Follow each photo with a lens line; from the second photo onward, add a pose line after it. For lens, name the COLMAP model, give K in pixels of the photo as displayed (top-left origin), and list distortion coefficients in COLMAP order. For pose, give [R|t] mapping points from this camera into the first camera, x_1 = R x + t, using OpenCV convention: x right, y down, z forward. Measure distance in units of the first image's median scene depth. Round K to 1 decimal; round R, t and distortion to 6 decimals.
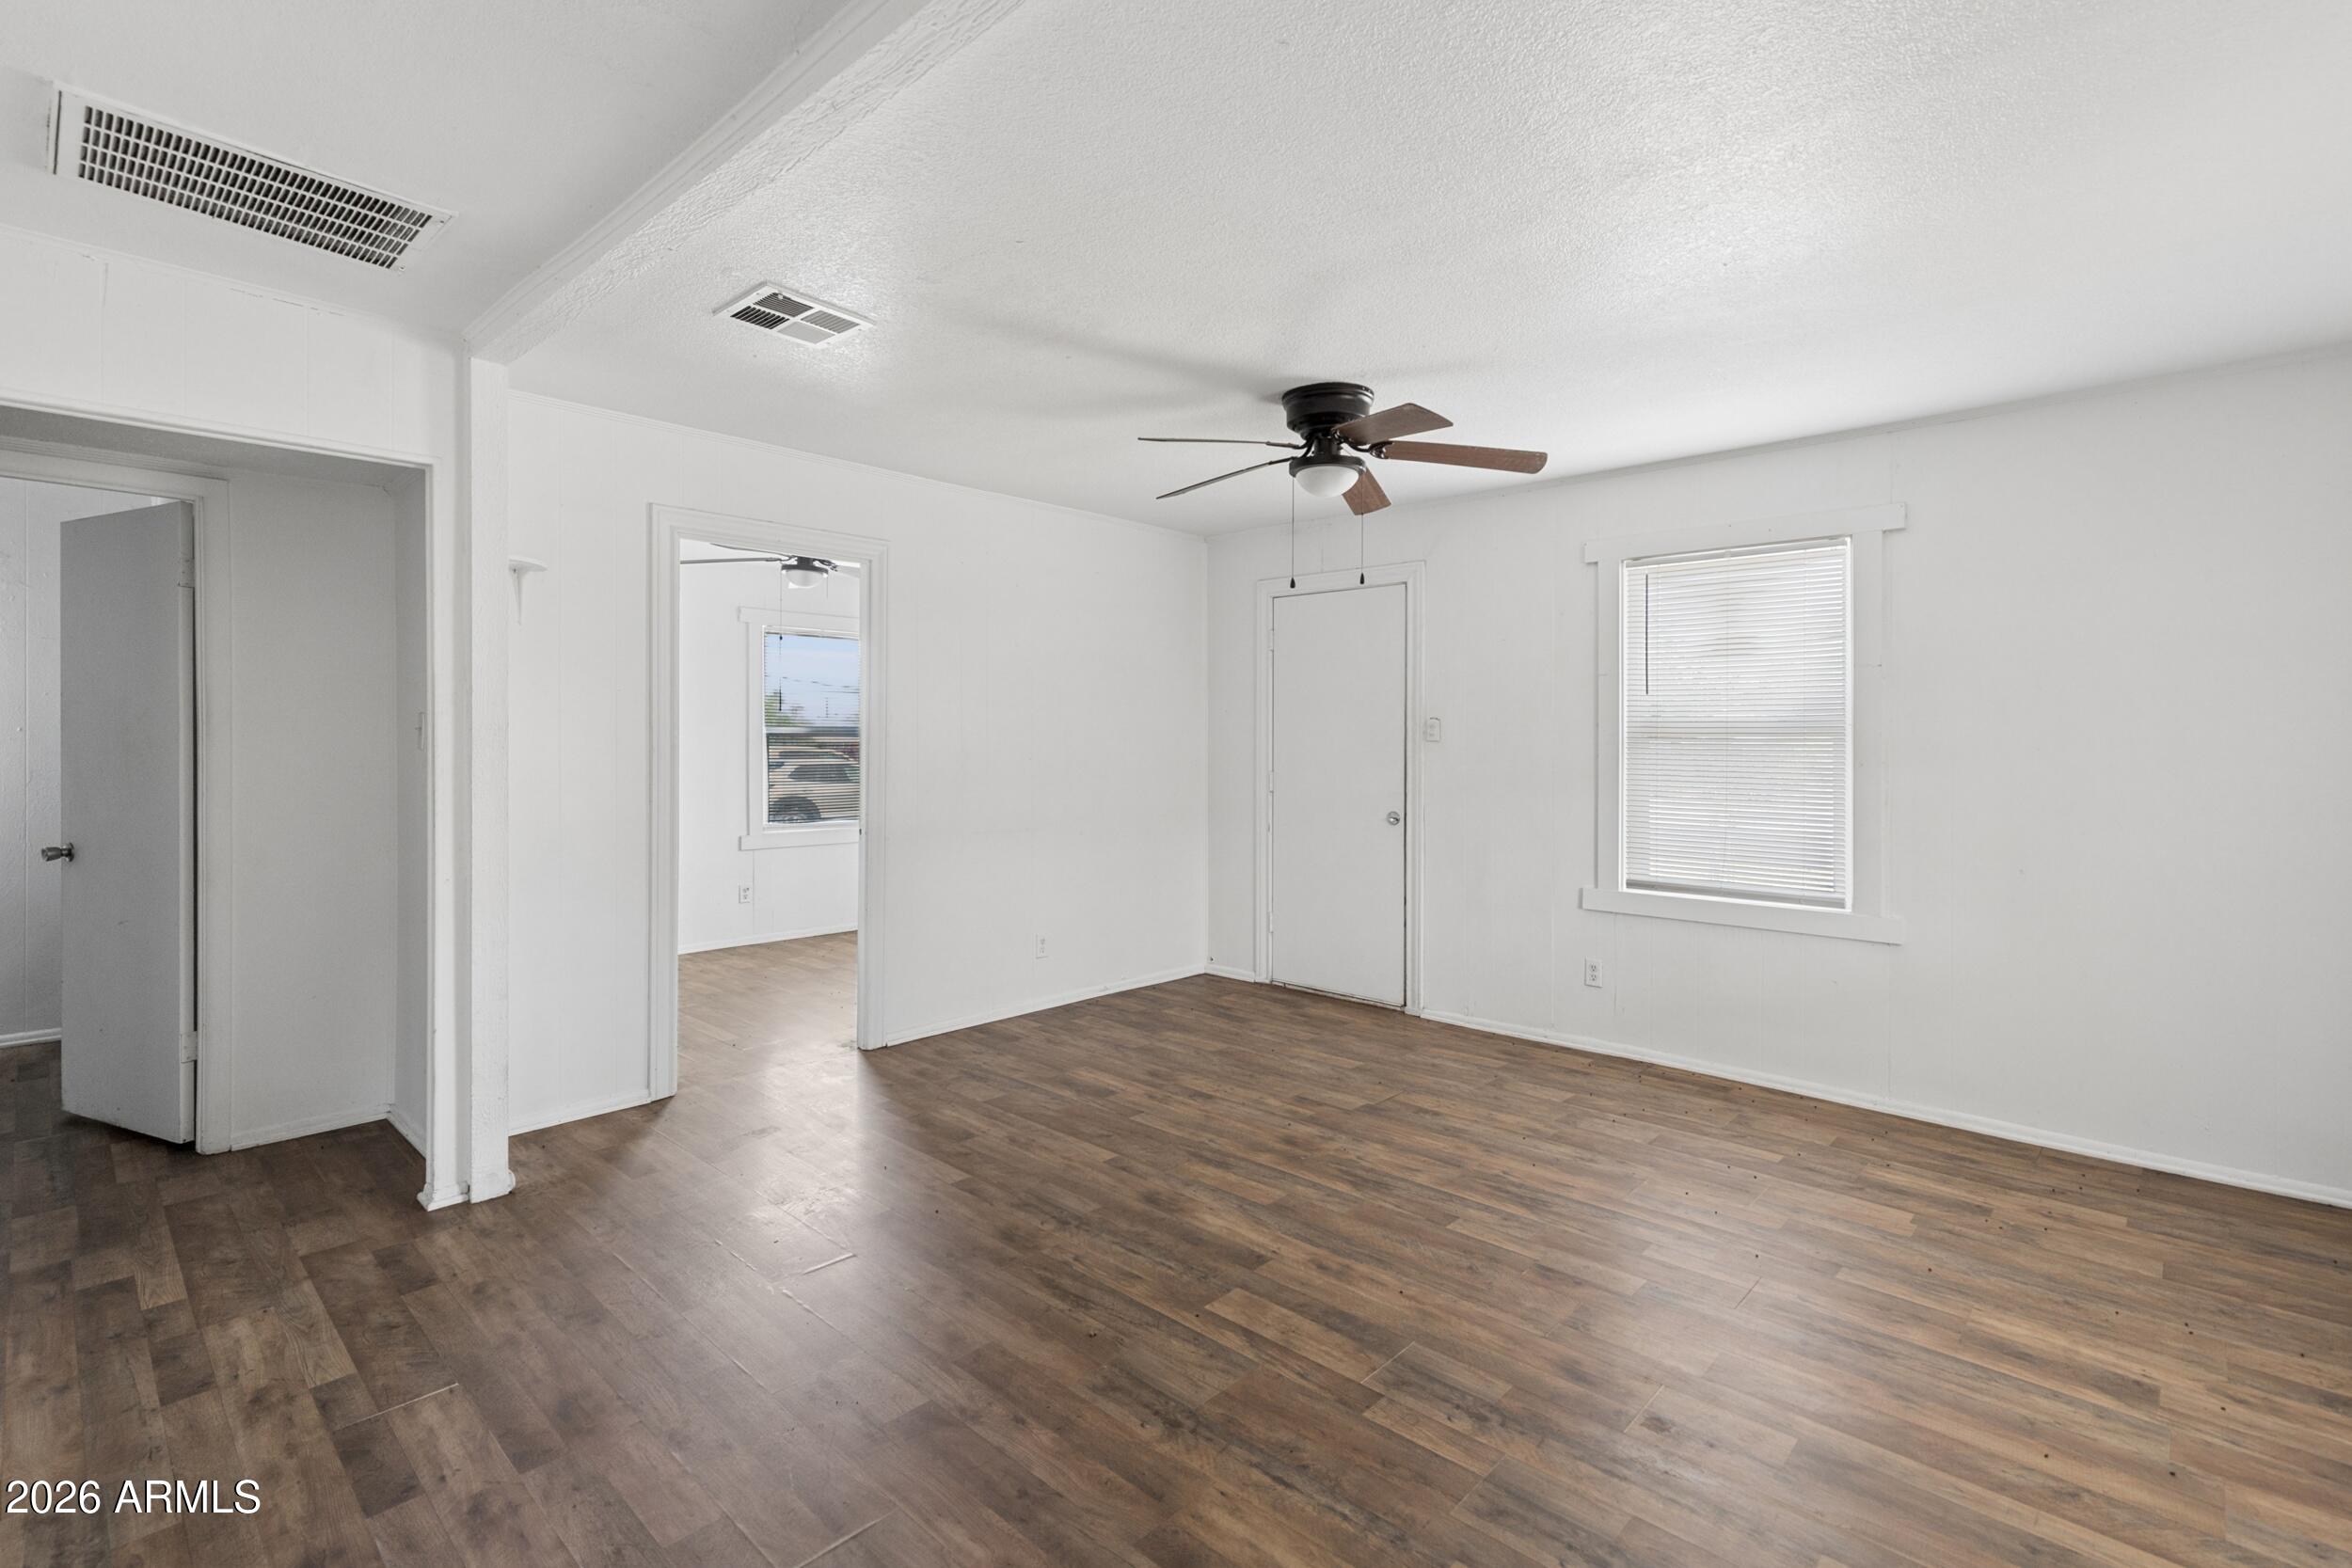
lens RADIAL K [[1057.9, 0, 1185.8], [0, 1057.9, 770.3], [0, 0, 1]] dist [0.010241, -0.001005]
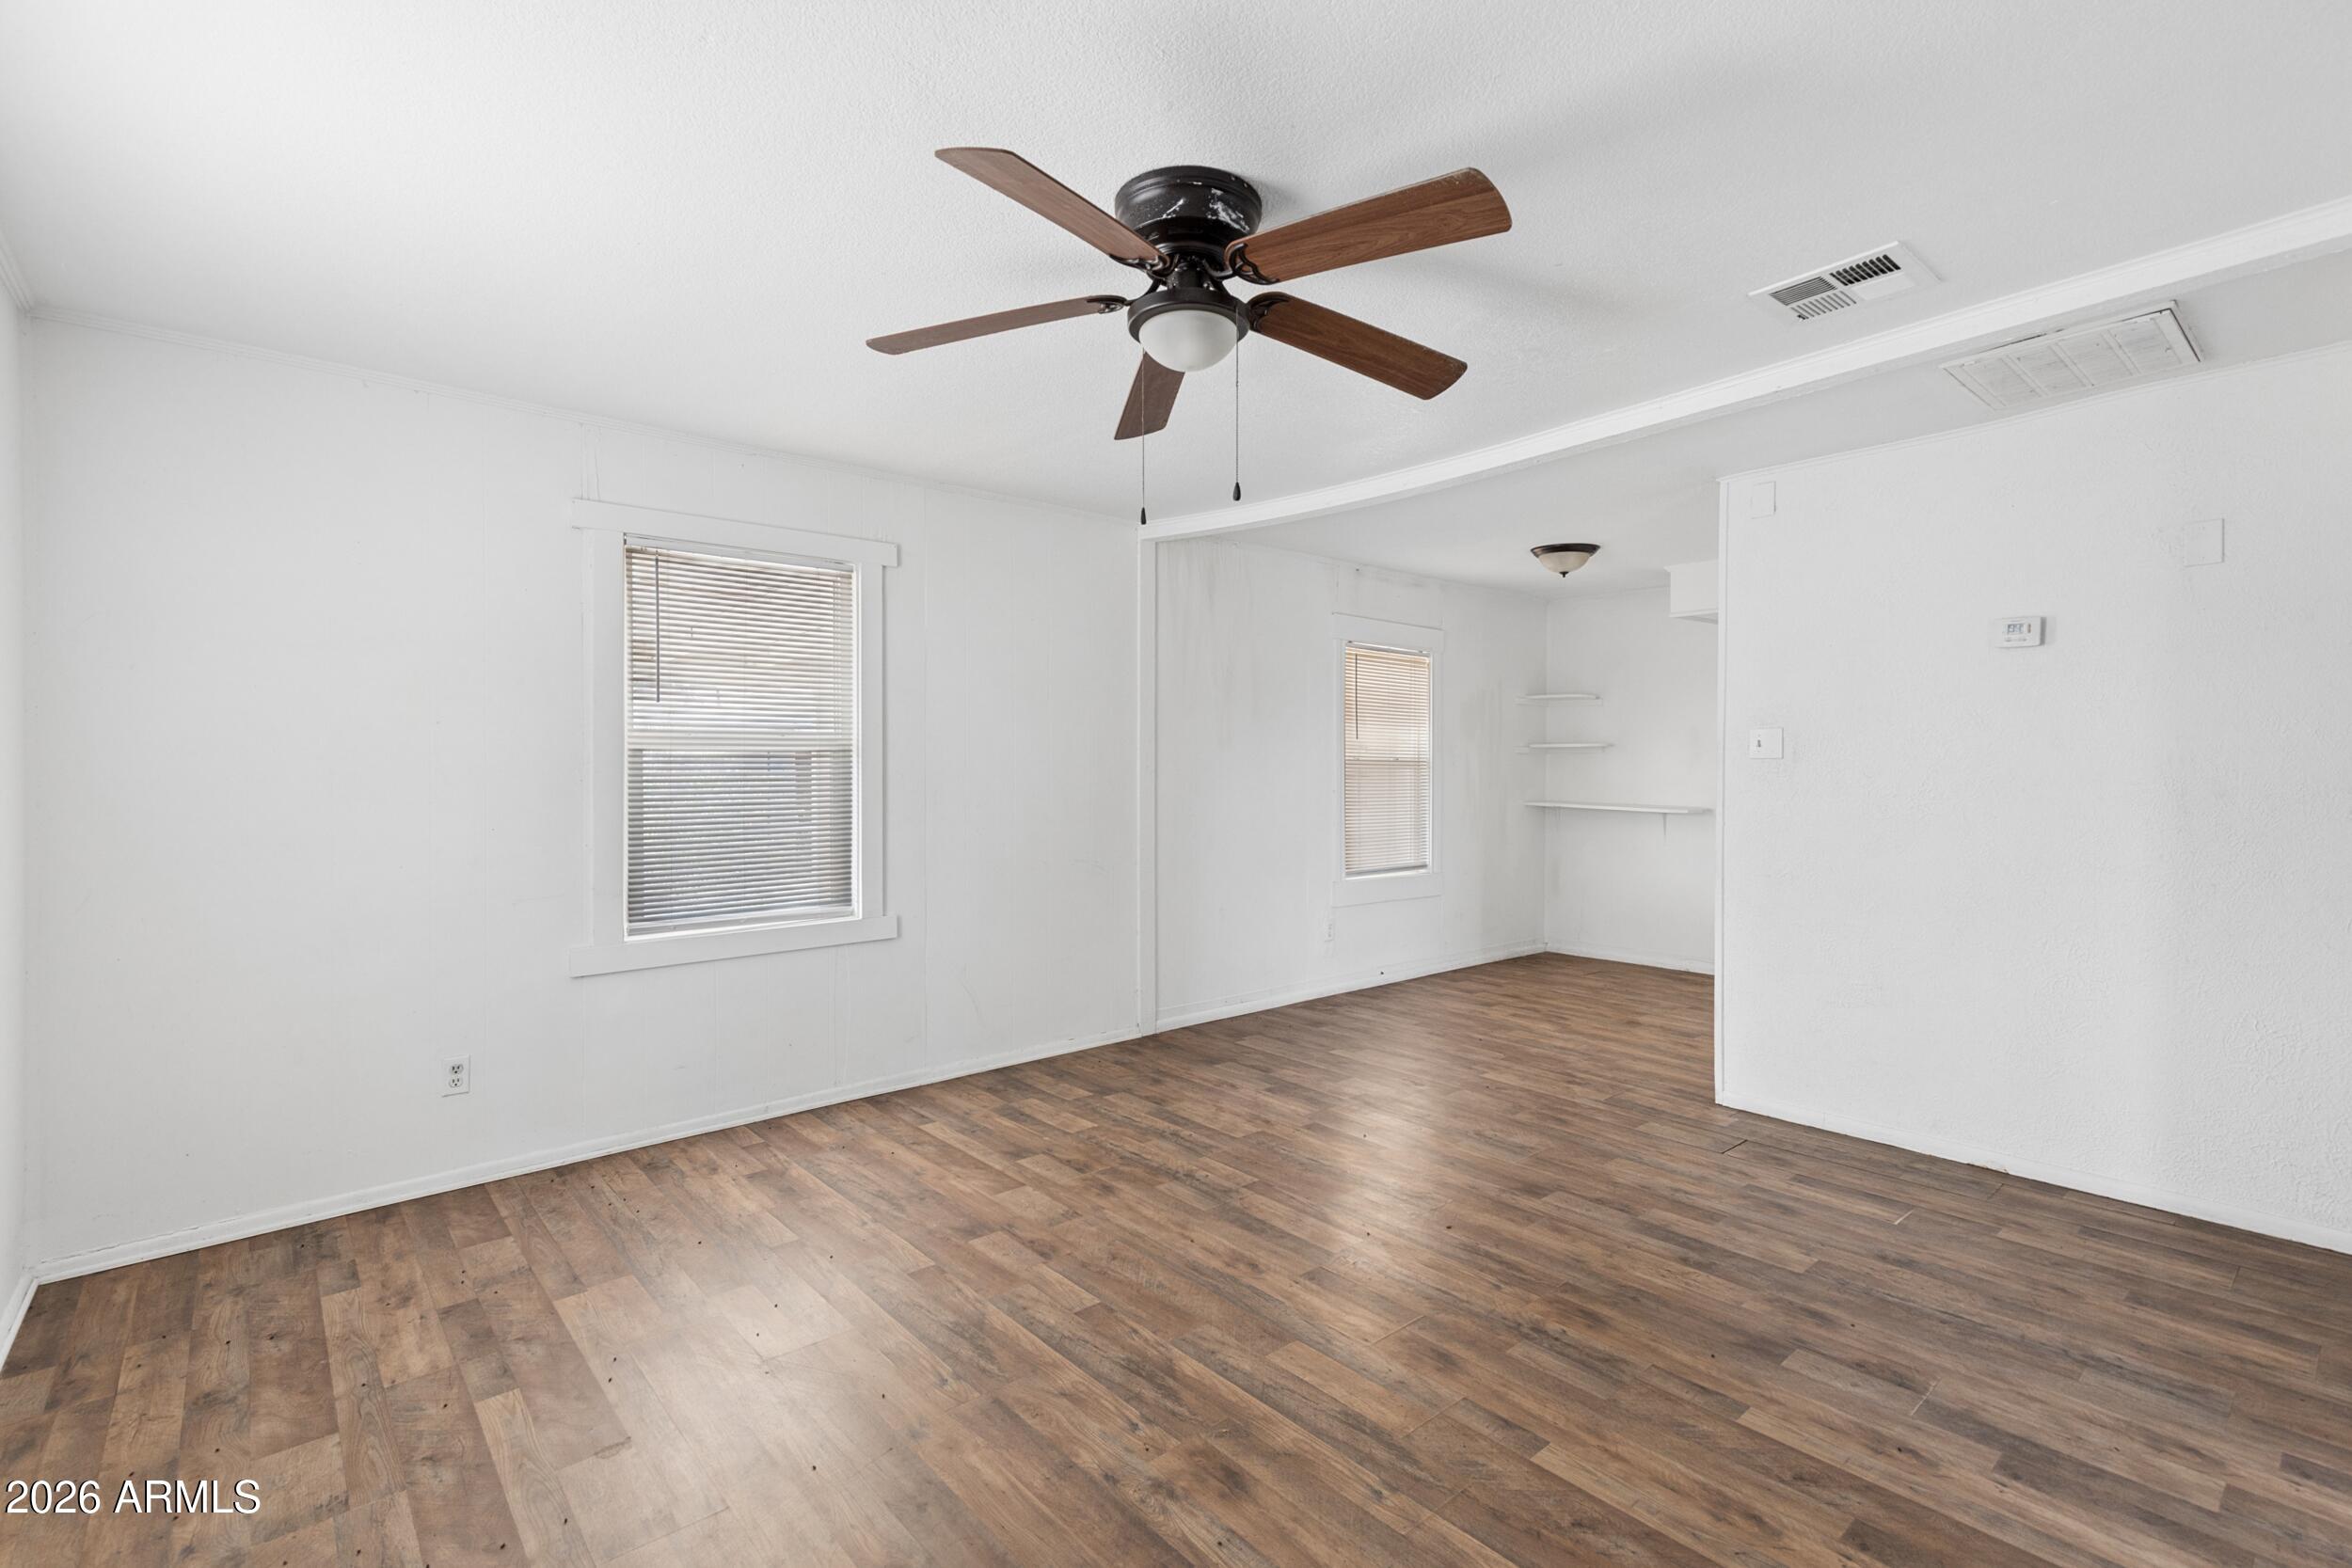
lens RADIAL K [[1057.9, 0, 1185.8], [0, 1057.9, 770.3], [0, 0, 1]] dist [0.010241, -0.001005]
pose [[-0.994654, -0.005406, 0.103125, 0.078721], [-0.002404, 0.999570, 0.029210, -0.046217], [-0.103238, 0.028806, -0.994239, 1.797260]]
